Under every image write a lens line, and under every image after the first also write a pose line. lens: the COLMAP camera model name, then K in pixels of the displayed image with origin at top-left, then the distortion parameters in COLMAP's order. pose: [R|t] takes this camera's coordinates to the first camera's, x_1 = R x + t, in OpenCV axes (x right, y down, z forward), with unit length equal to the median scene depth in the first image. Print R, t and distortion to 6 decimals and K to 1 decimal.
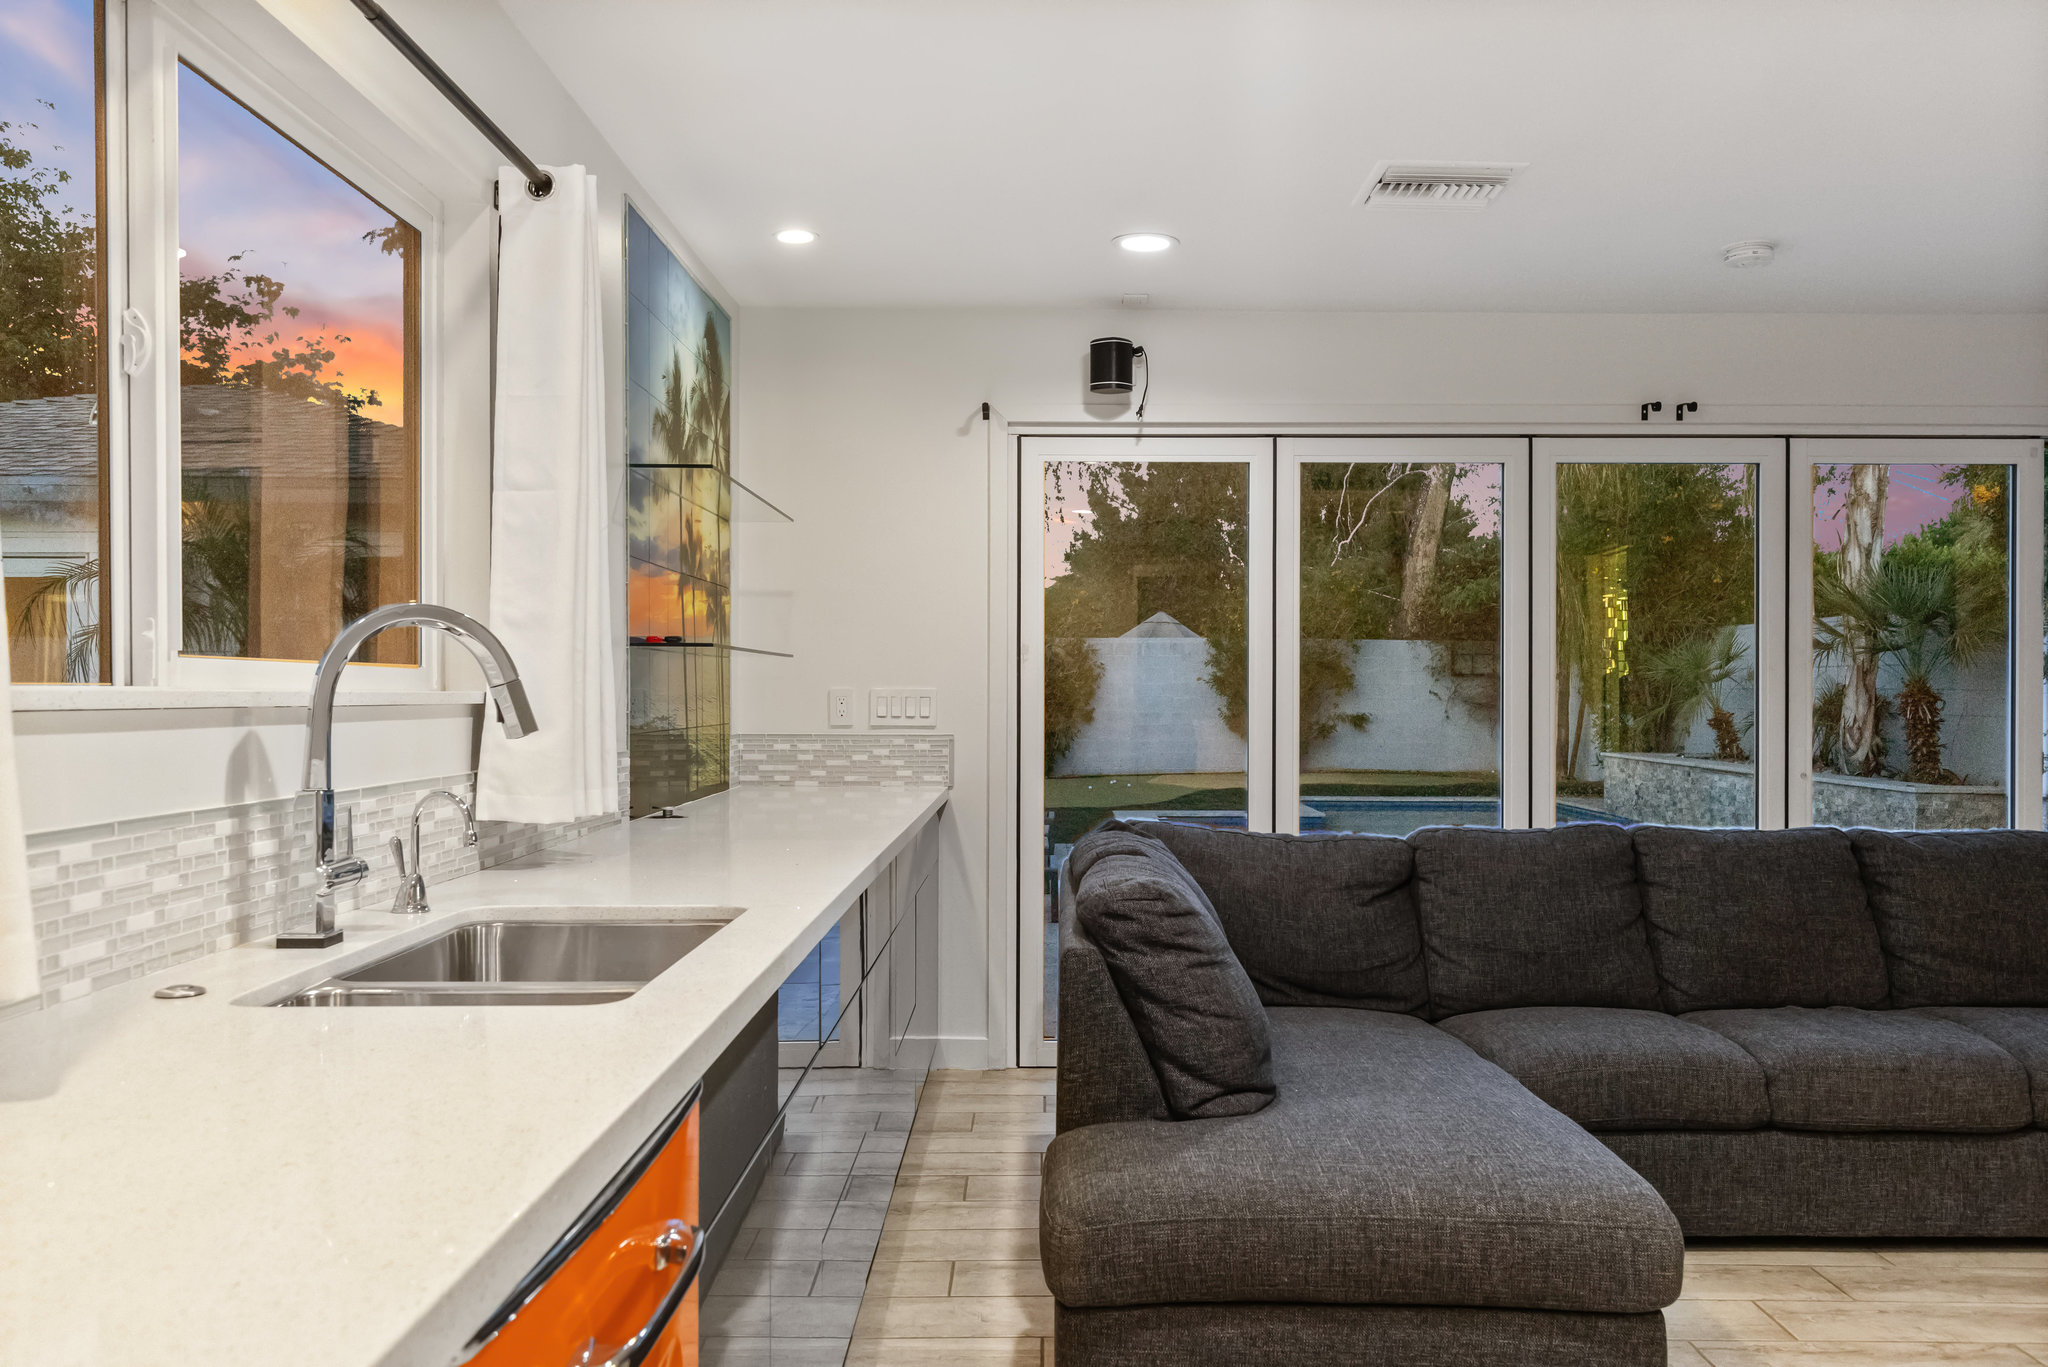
lens RADIAL K [[1645.8, 0, 1024.0], [0, 1645.8, 683.5], [0, 0, 1]] dist [0.051641, -0.002508]
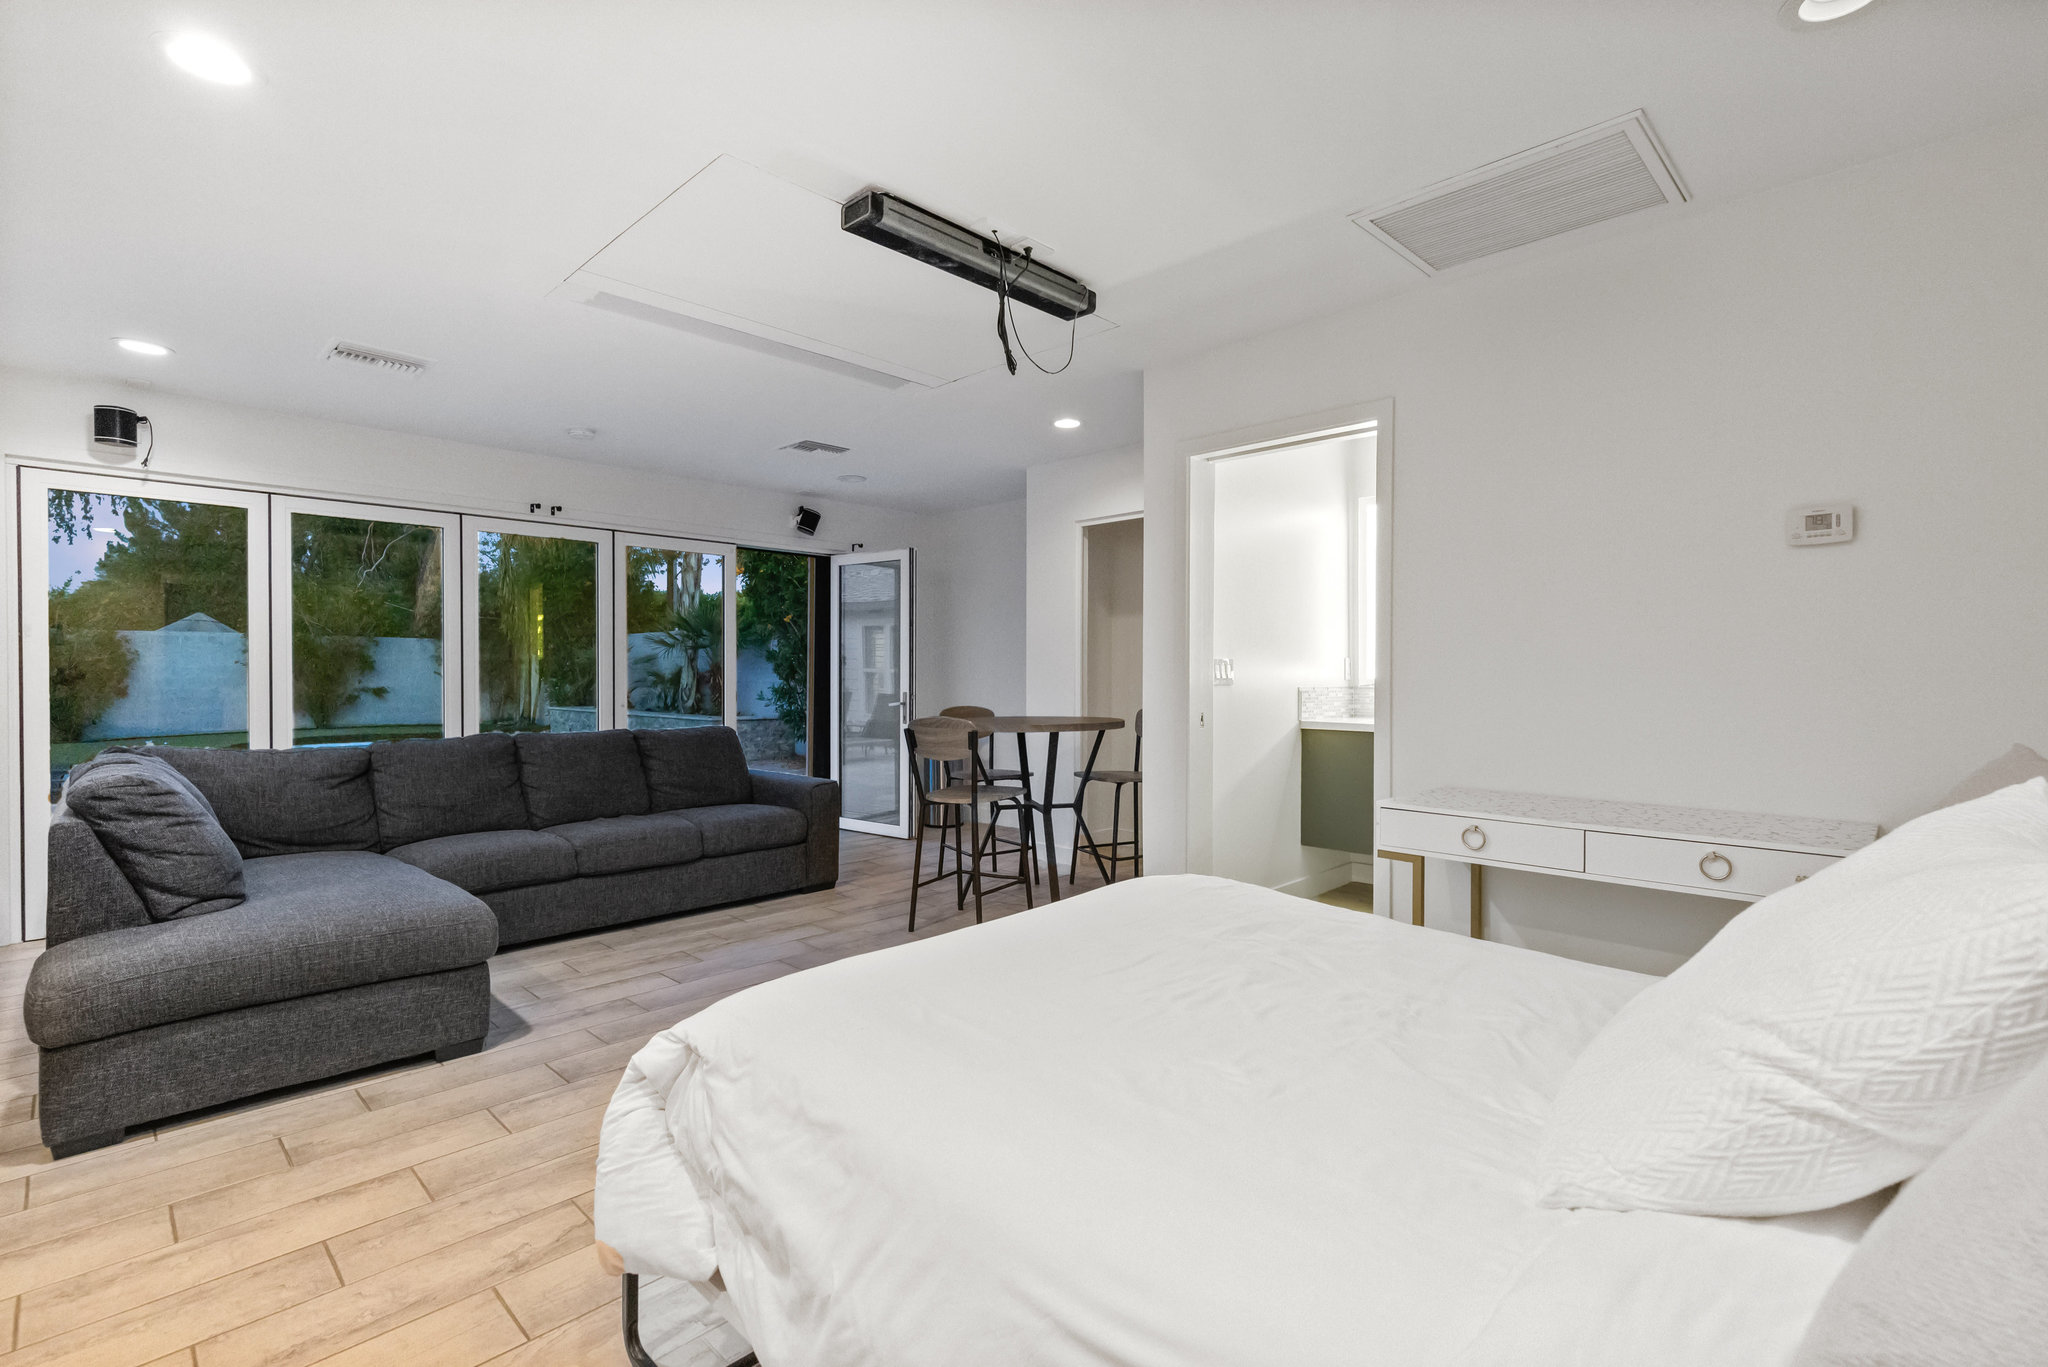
lens RADIAL K [[933.9, 0, 1057.1], [0, 933.9, 677.9], [0, 0, 1]] dist [-0.002326, -0.000222]
pose [[0.679669, -0.006648, 0.733489, 0.018858], [-0.000598, 0.999954, 0.009617, 0.016377], [-0.733519, -0.006975, 0.679633, -0.161149]]
